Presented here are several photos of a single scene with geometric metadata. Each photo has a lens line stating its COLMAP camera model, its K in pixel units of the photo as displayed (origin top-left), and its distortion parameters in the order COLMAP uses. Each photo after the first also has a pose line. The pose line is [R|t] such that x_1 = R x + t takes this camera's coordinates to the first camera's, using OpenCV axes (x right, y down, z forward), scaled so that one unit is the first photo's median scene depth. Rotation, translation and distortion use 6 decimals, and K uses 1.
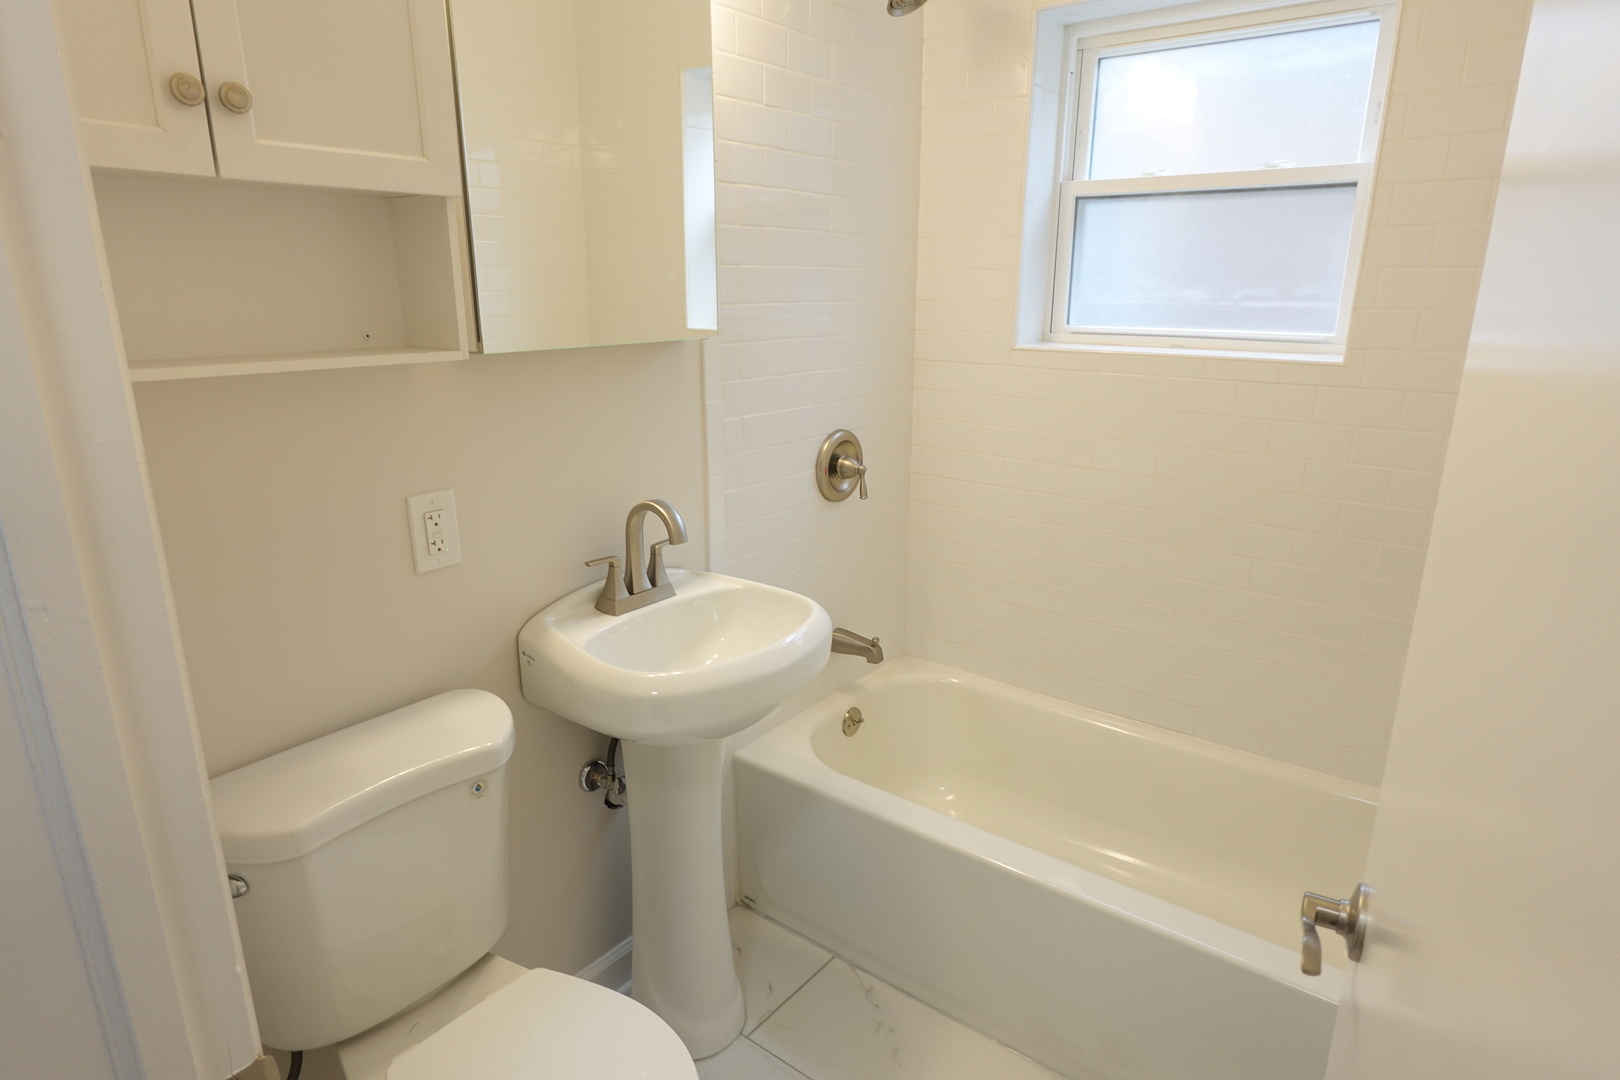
lens RADIAL K [[916.8, 0, 813.2], [0, 916.8, 541.4], [0, 0, 1]] dist [-0.008686, 0.009694]
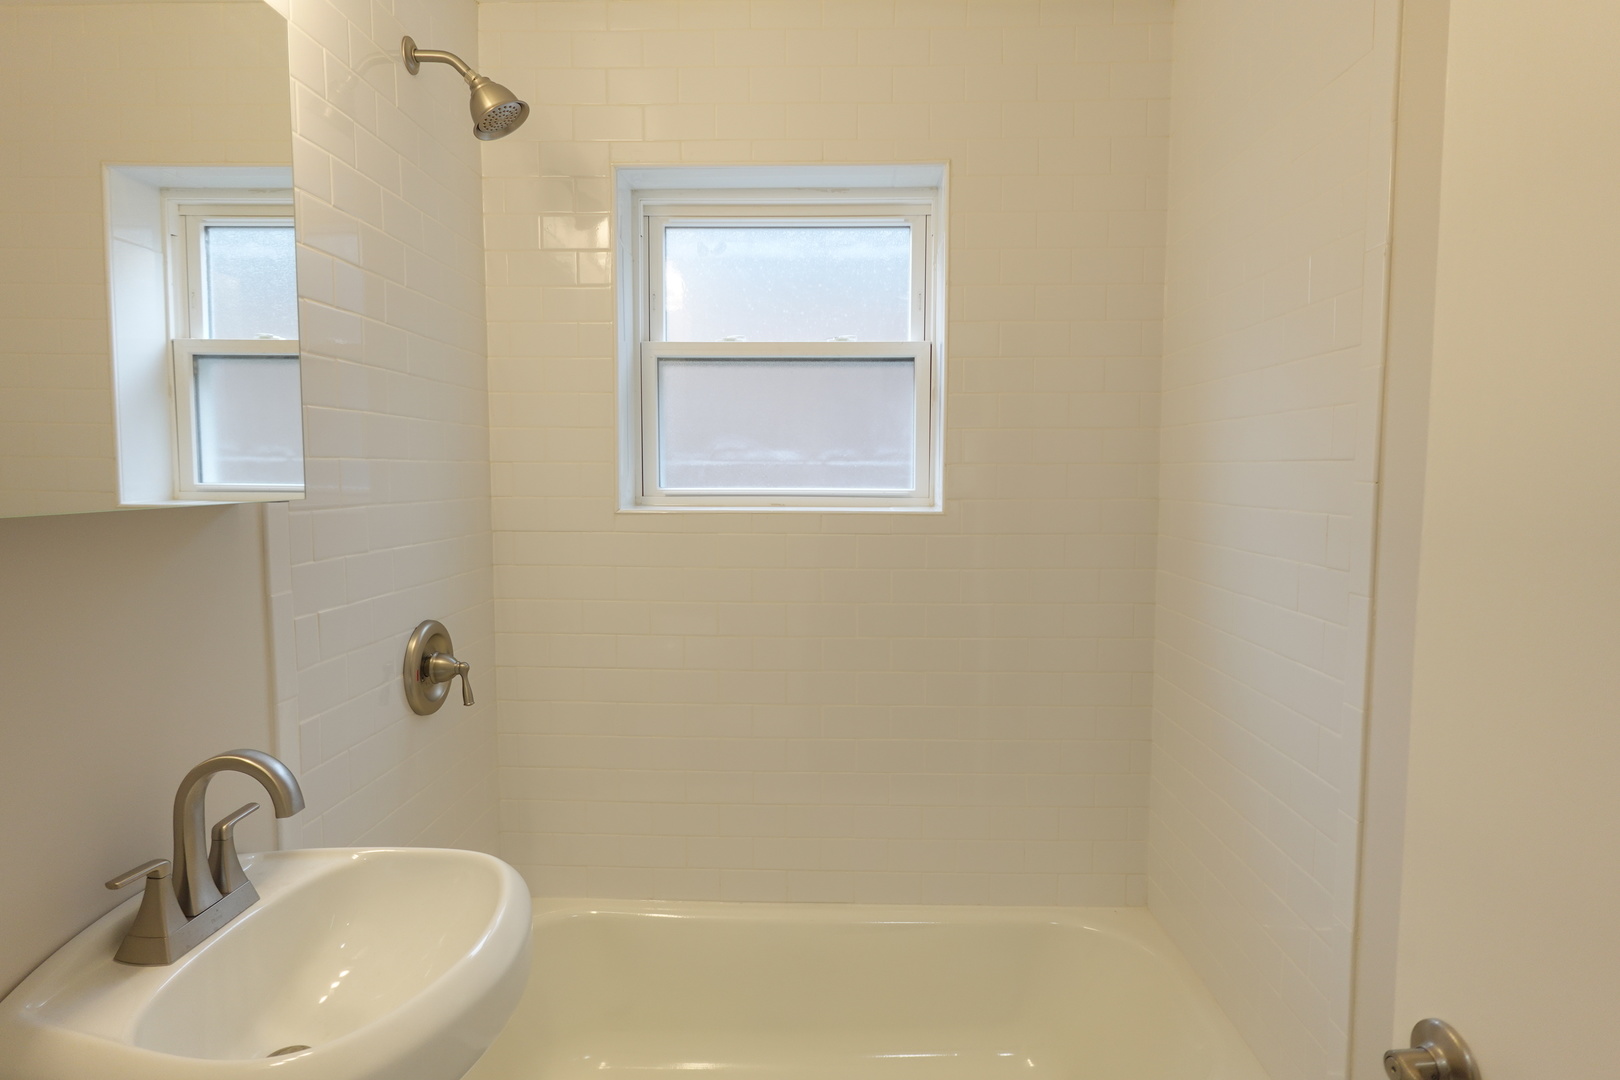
lens RADIAL K [[916.8, 0, 813.2], [0, 916.8, 541.4], [0, 0, 1]] dist [-0.008686, 0.009694]
pose [[0.811066, -0.047010, 0.583062, -0.160068], [0.159633, 0.976719, -0.143309, -0.024719], [-0.562751, 0.209310, 0.799688, 0.188227]]
